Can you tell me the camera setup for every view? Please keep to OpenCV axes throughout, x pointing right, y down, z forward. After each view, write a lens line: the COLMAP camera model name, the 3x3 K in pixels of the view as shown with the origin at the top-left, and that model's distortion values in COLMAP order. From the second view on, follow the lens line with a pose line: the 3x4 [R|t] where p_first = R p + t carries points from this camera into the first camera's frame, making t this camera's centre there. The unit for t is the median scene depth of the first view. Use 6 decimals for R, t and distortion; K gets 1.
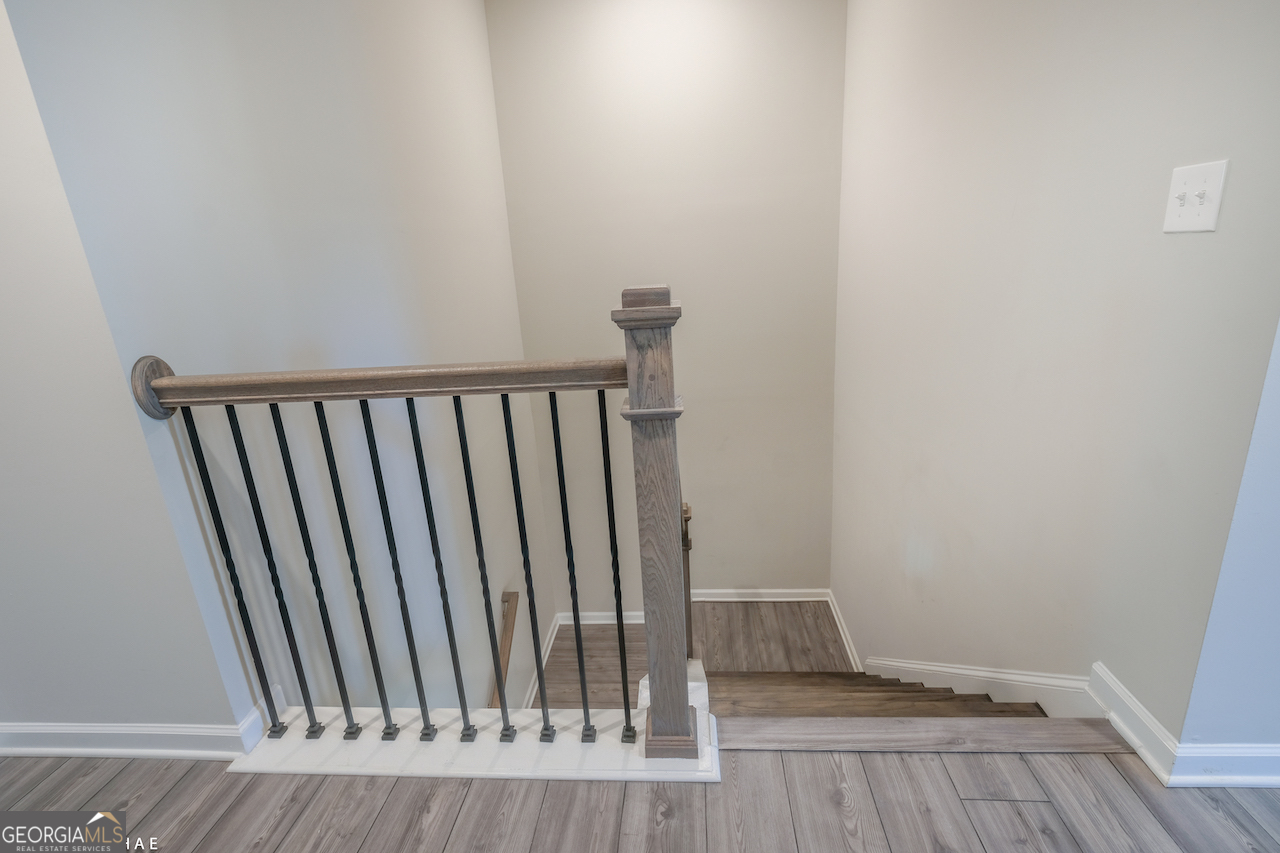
lens RADIAL K [[588.5, 0, 650.2], [0, 588.5, 417.7], [0, 0, 1]] dist [0.001525, -0.000420]
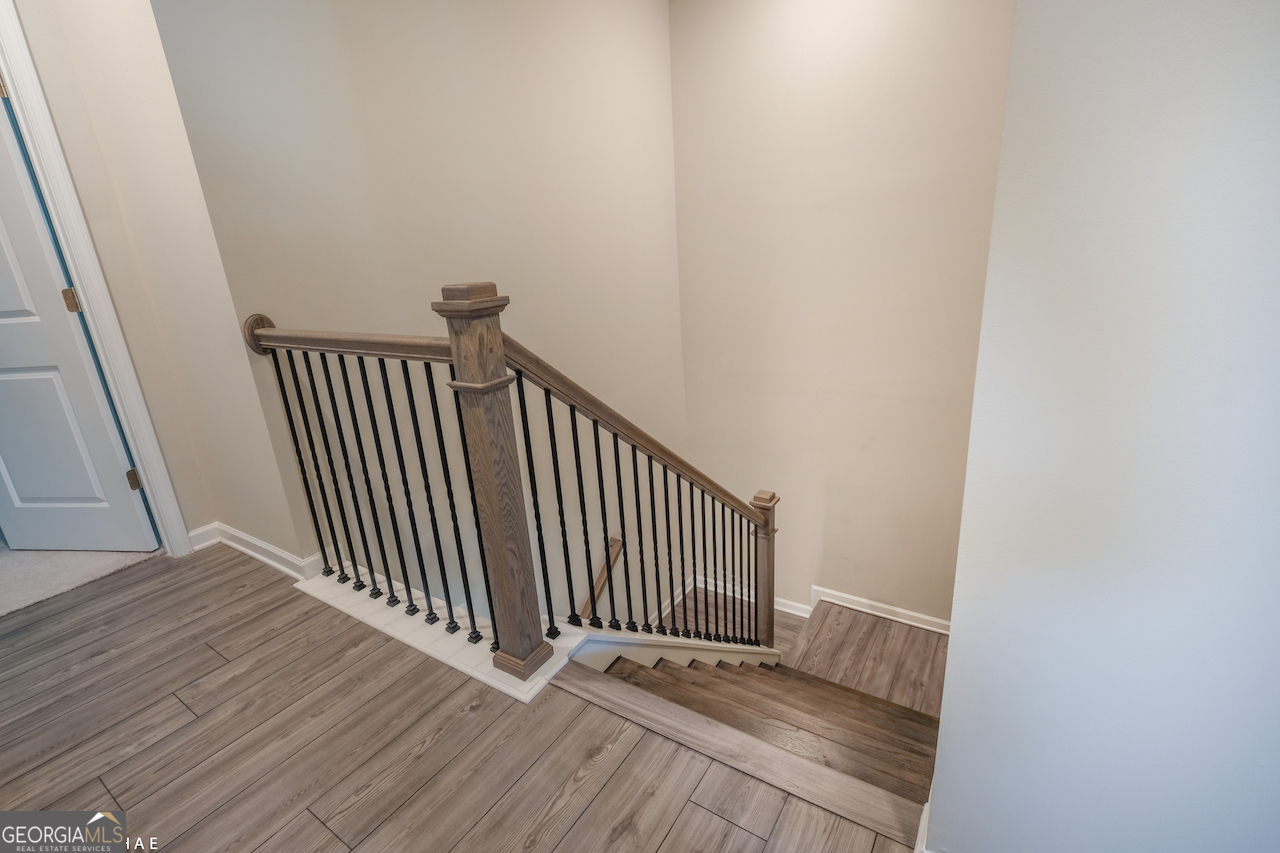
lens RADIAL K [[588.5, 0, 645.5], [0, 588.5, 417.4], [0, 0, 1]] dist [0.001525, -0.000420]
pose [[0.878075, 0.142043, -0.456955, 0.812730], [-0.121225, 0.989808, 0.074736, -0.073098], [0.462913, -0.010229, 0.886345, 0.066862]]
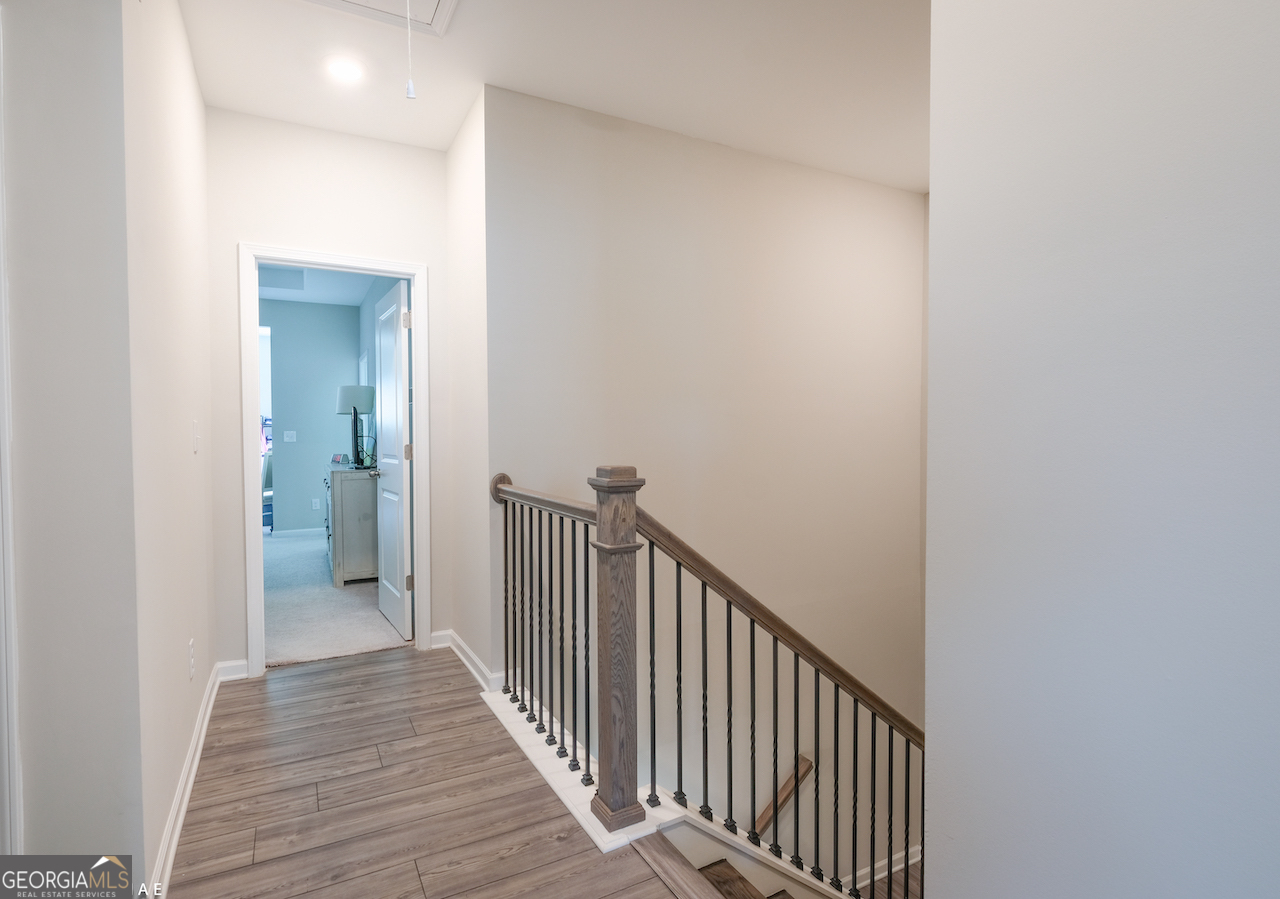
lens RADIAL K [[620.3, 0, 615.1], [0, 620.3, 443.5], [0, 0, 1]] dist [0.000966, -0.000427]
pose [[0.542141, 0.075120, -0.836923, 1.215597], [-0.262430, 0.961313, -0.083712, -0.124581], [0.798256, 0.265017, 0.540881, 0.071898]]
